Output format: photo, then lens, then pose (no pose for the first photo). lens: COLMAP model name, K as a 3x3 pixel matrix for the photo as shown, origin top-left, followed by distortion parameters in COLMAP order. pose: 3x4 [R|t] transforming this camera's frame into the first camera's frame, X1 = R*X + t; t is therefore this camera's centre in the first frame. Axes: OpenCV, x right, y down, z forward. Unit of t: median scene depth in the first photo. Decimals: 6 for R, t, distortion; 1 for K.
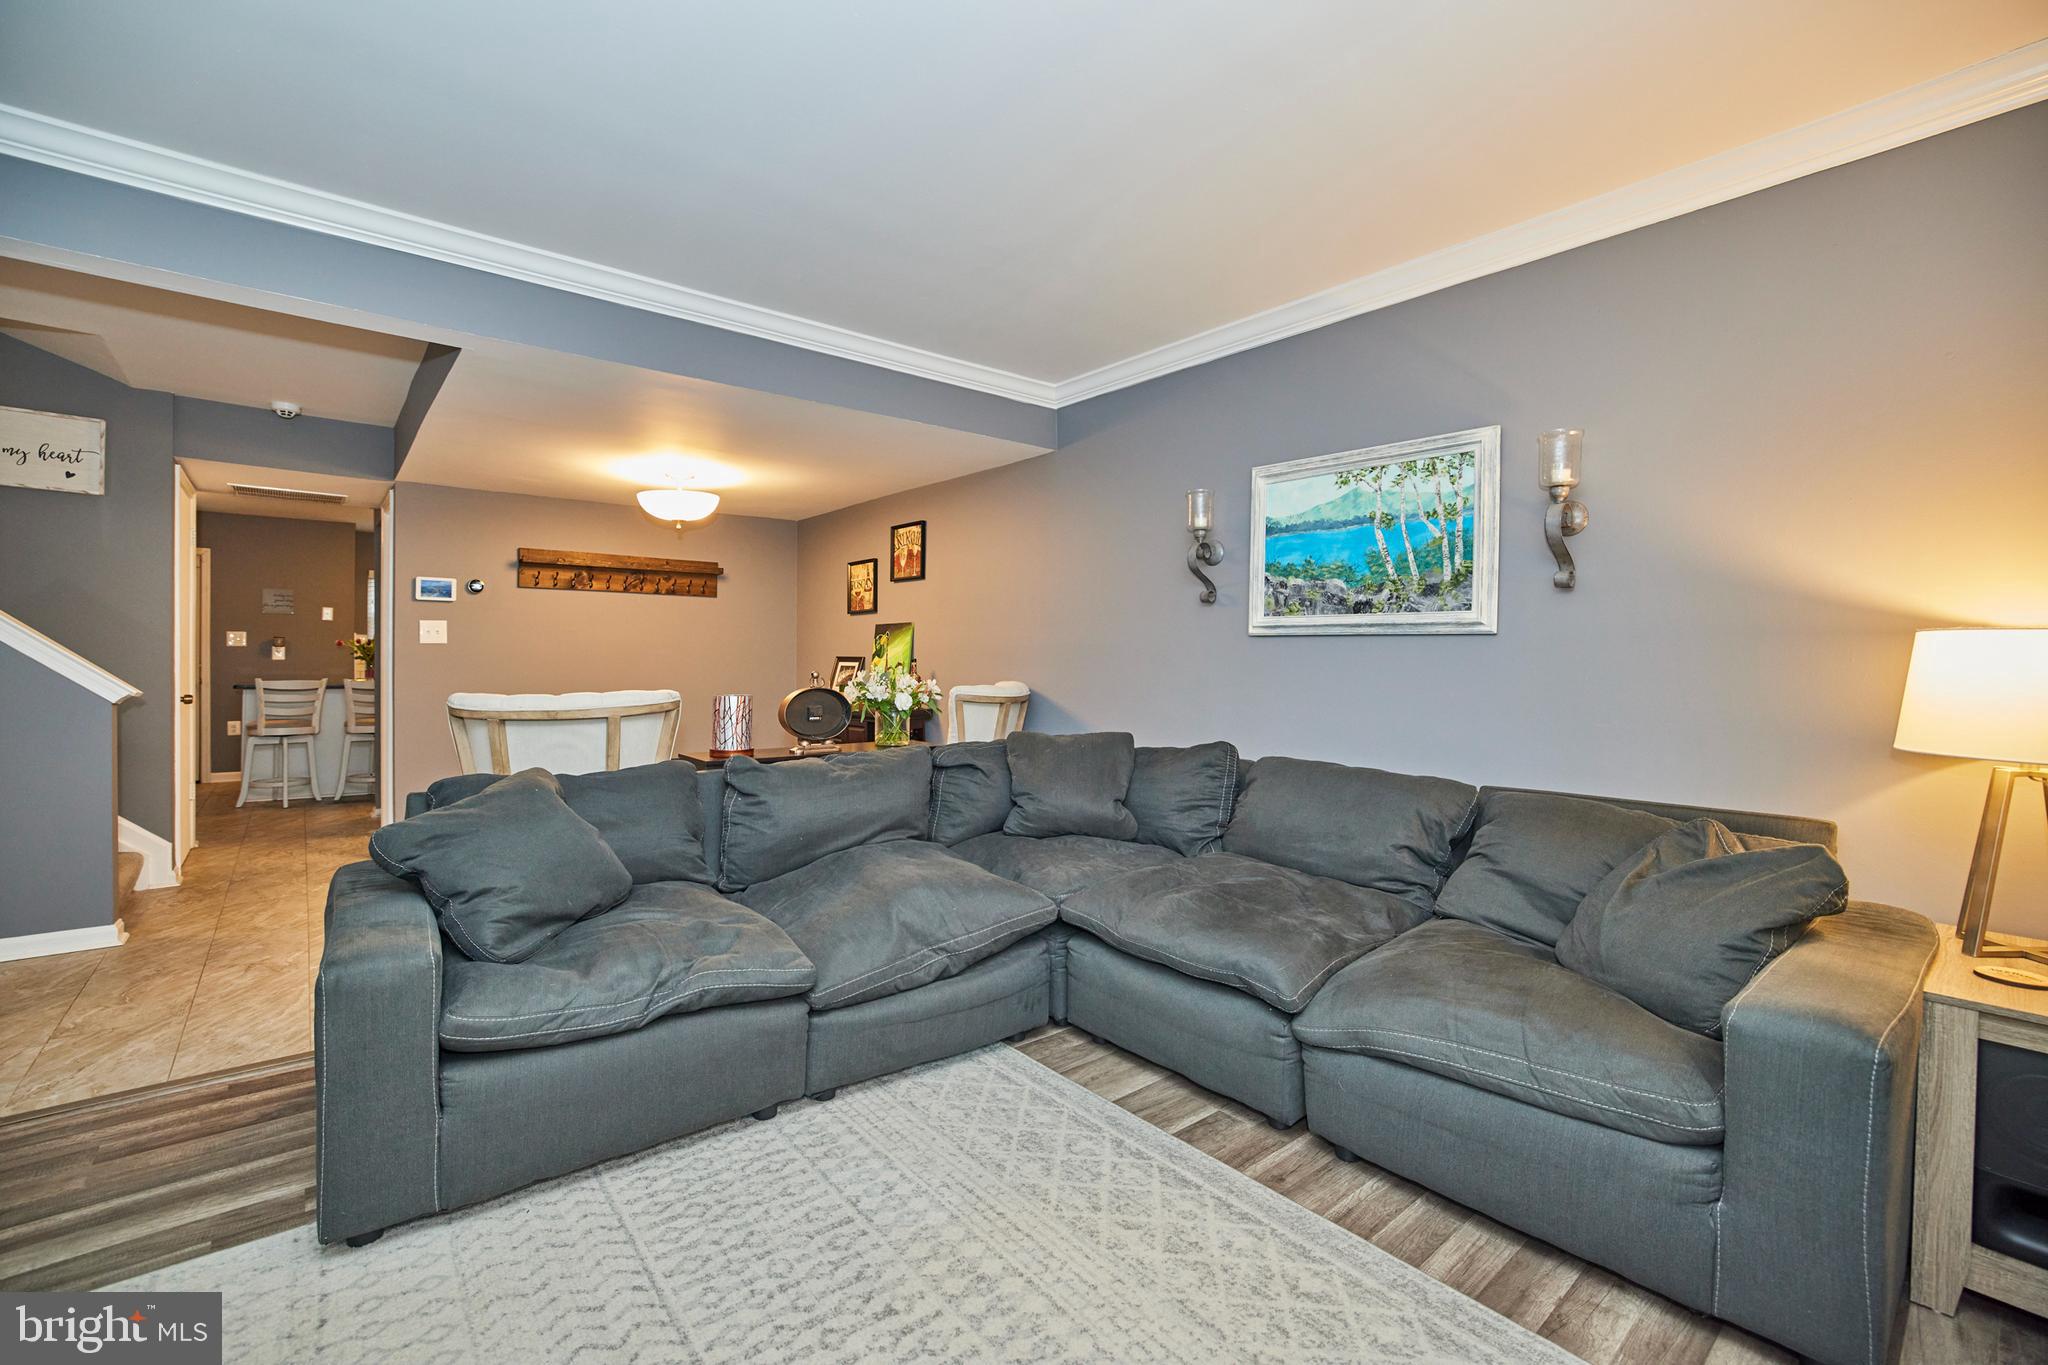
lens RADIAL K [[882.5, 0, 975.0], [0, 882.5, 661.8], [0, 0, 1]] dist [-0.037303, 0.010954]
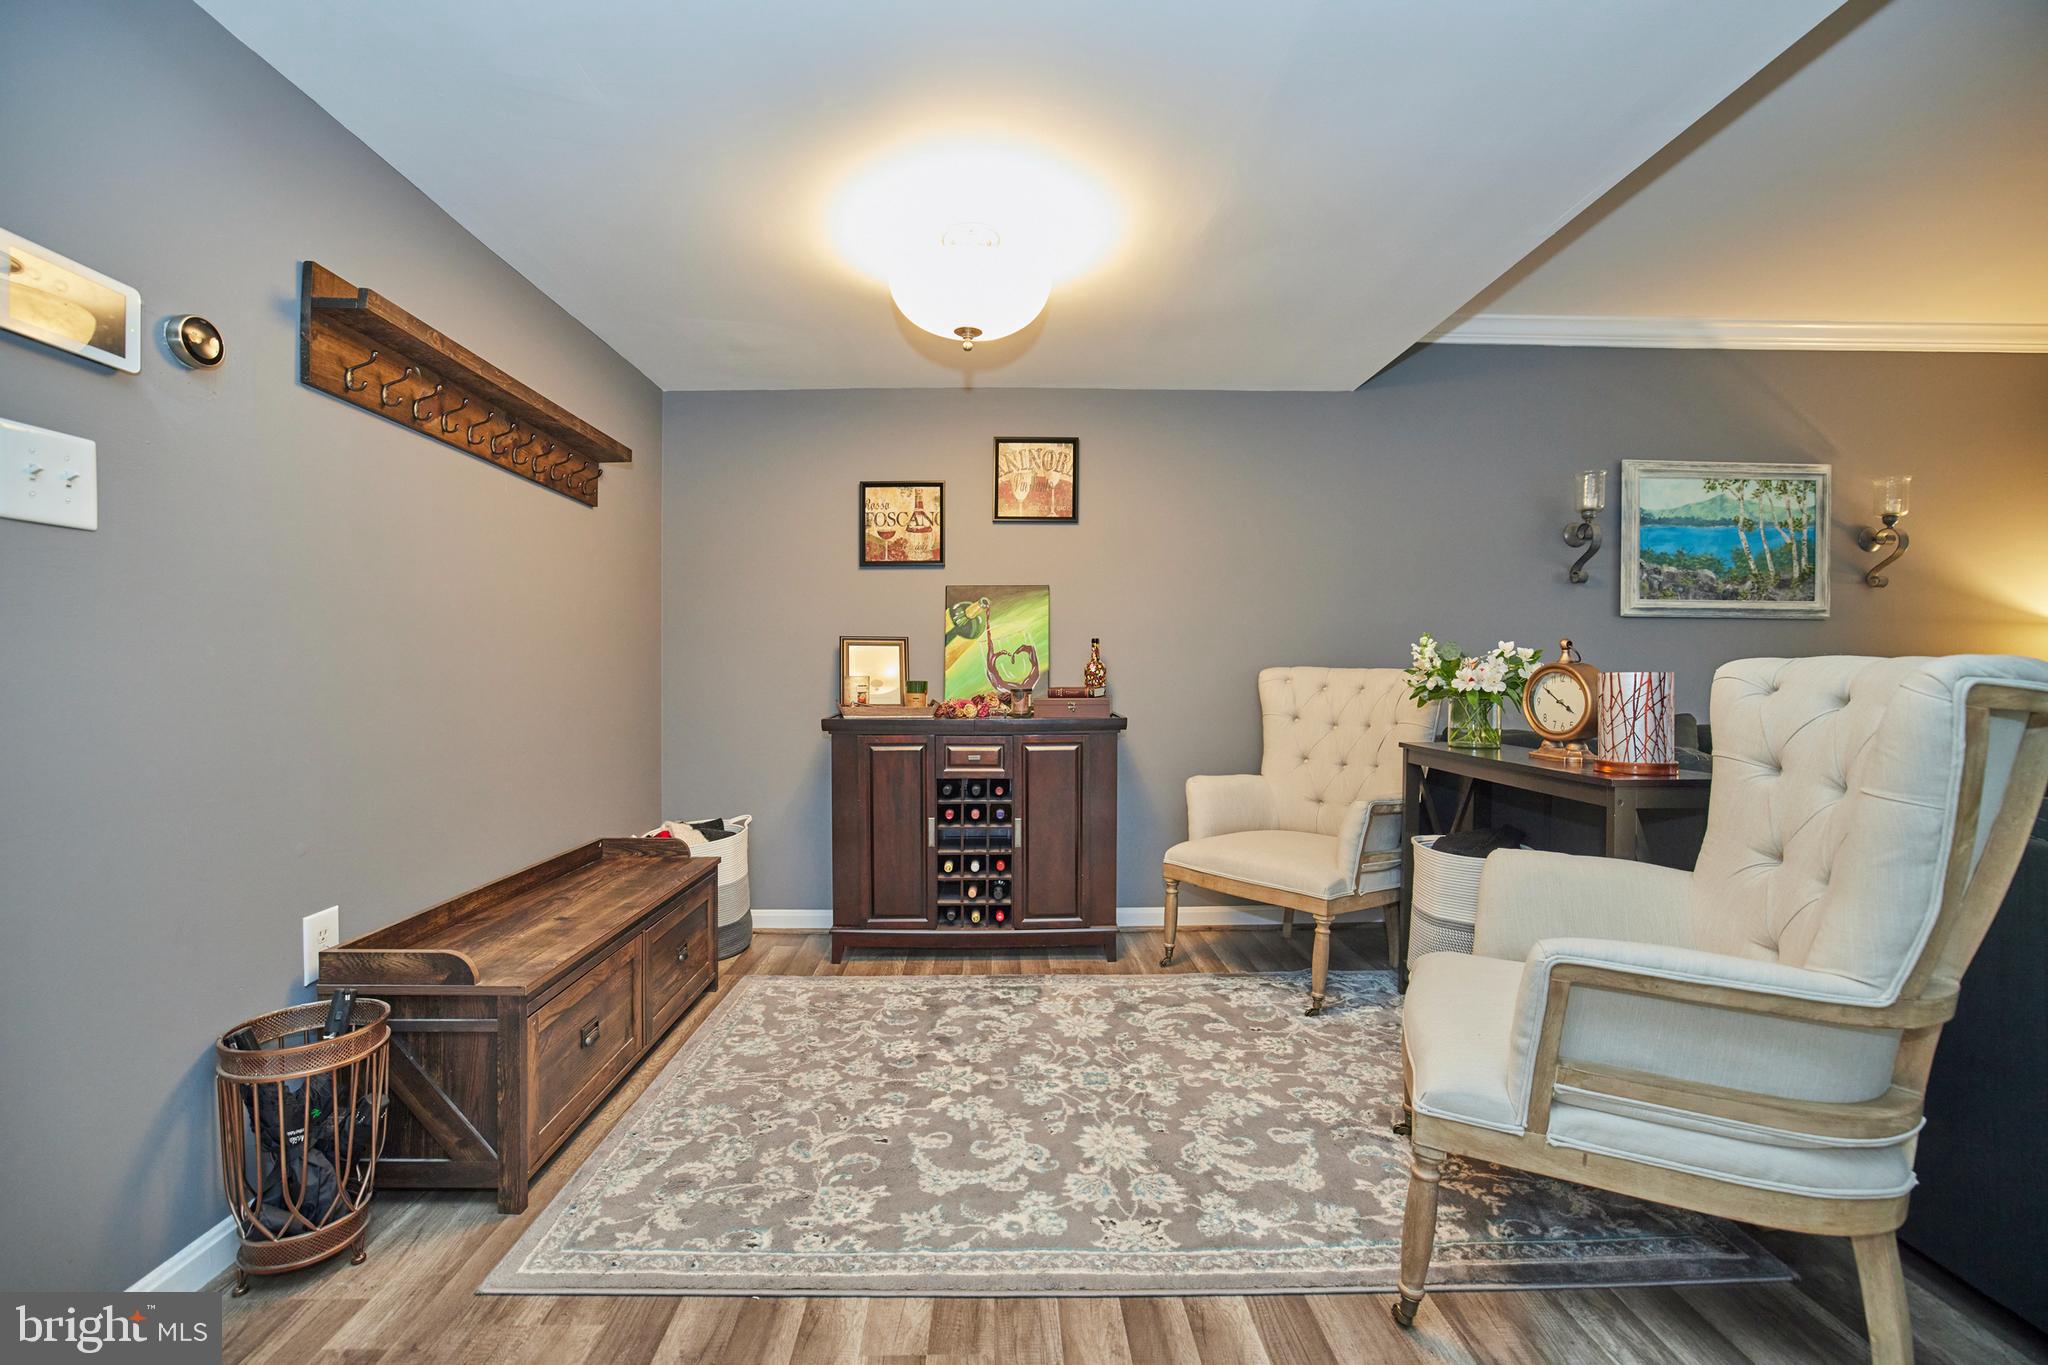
lens RADIAL K [[882.5, 0, 988.4], [0, 882.5, 672.7], [0, 0, 1]] dist [-0.037303, 0.010954]
pose [[0.605384, -0.004886, 0.795919, -1.072713], [0.005754, 0.999982, 0.001762, 0.034680], [-0.795913, 0.003513, 0.605401, 1.058981]]
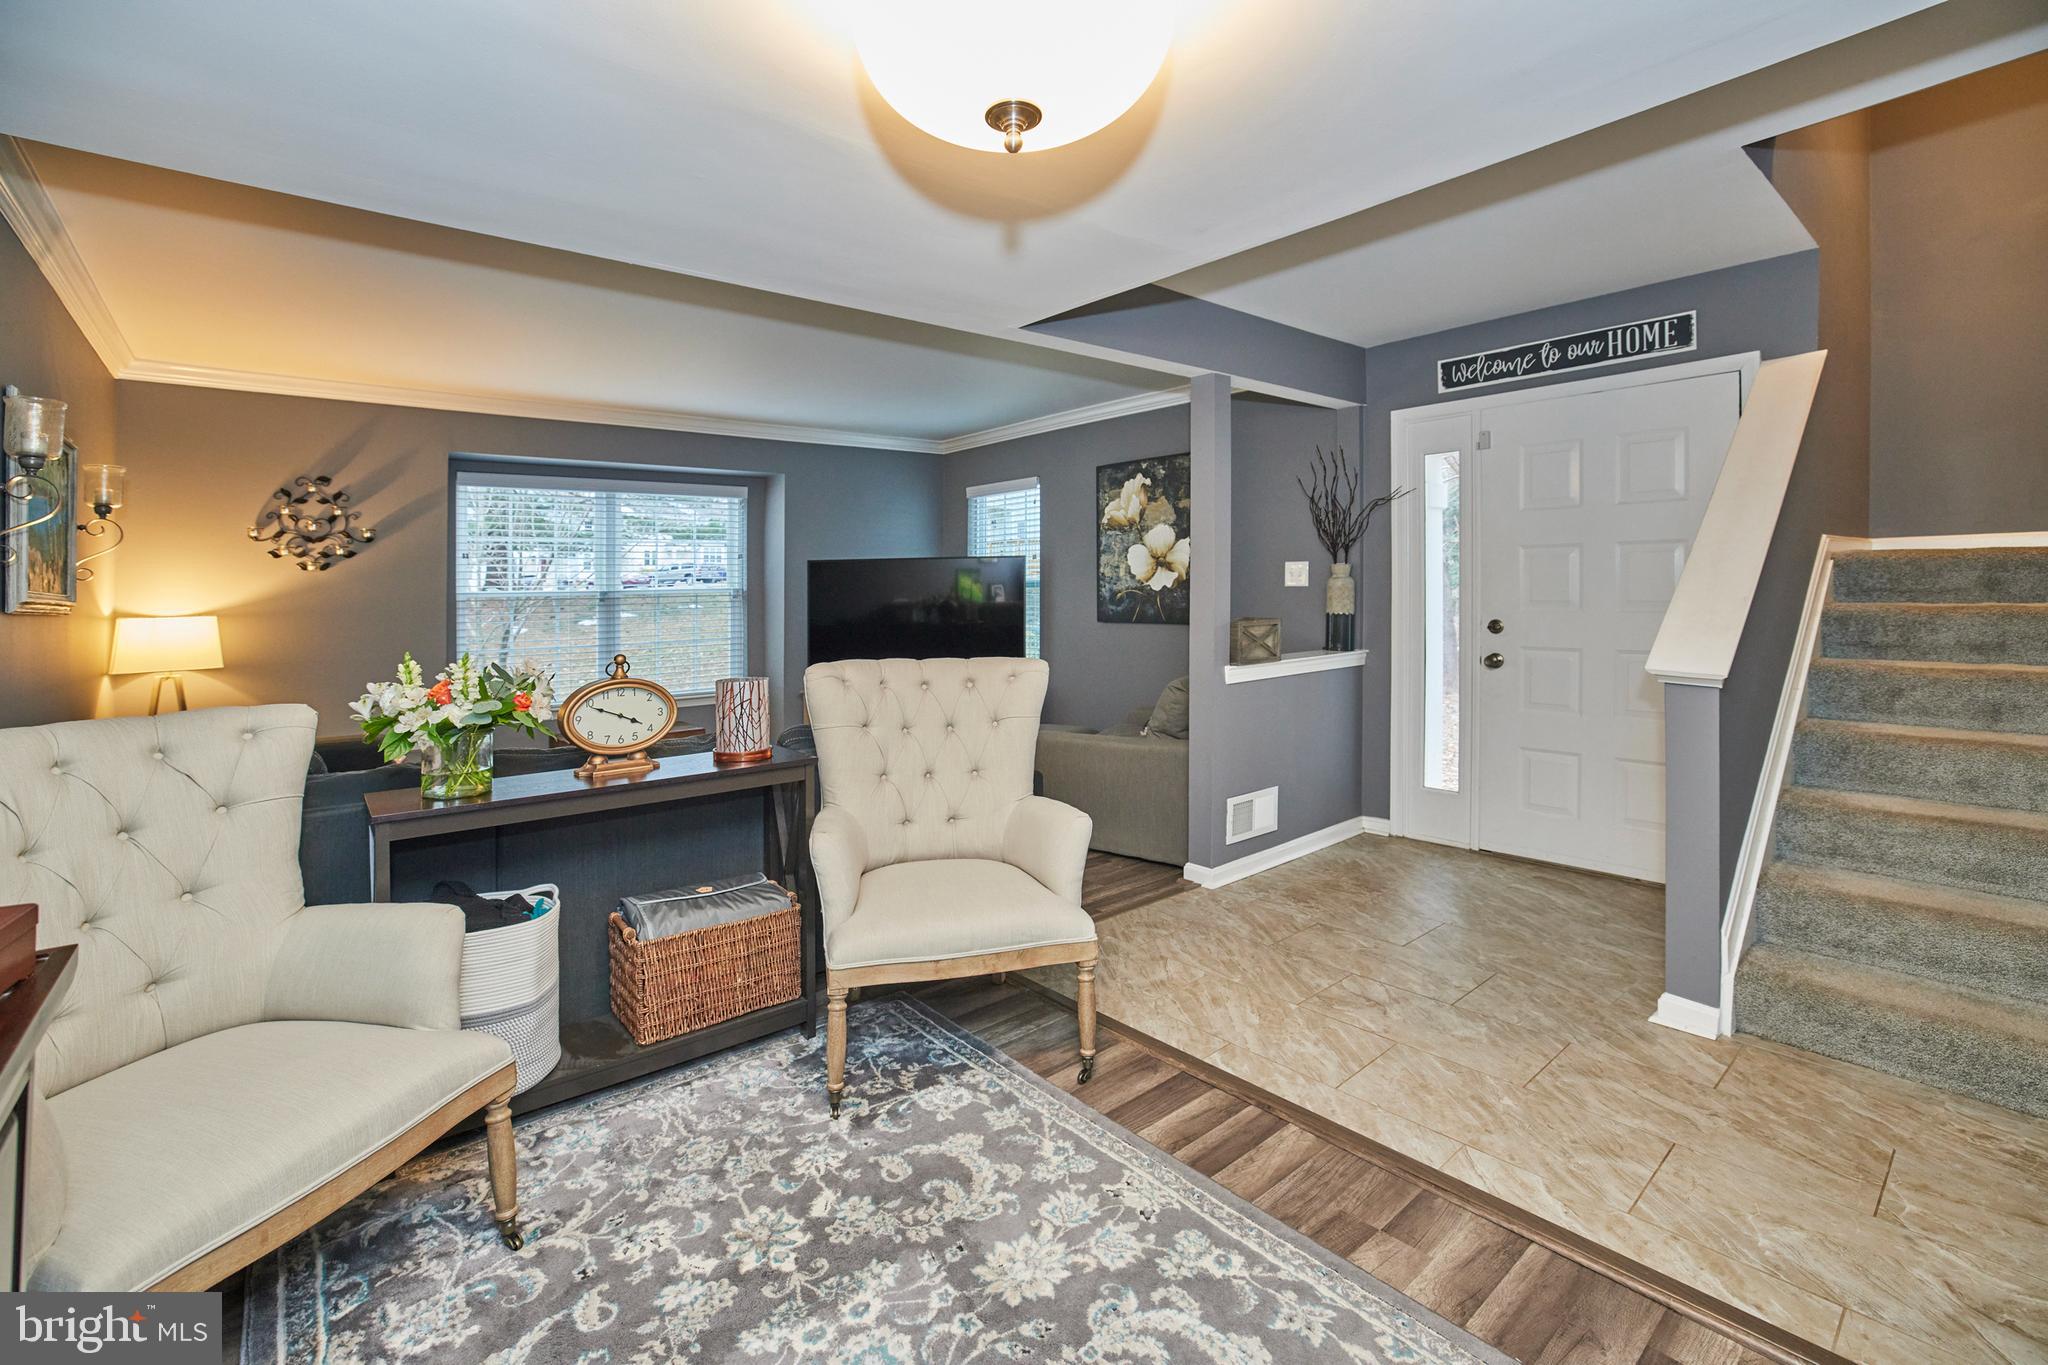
lens RADIAL K [[882.5, 0, 953.8], [0, 882.5, 612.0], [0, 0, 1]] dist [-0.037303, 0.010954]
pose [[-0.999879, 0.013081, 0.008433, -0.513200], [0.013235, 0.999742, 0.018479, -0.035678], [-0.008189, 0.018588, -0.999794, 1.857730]]
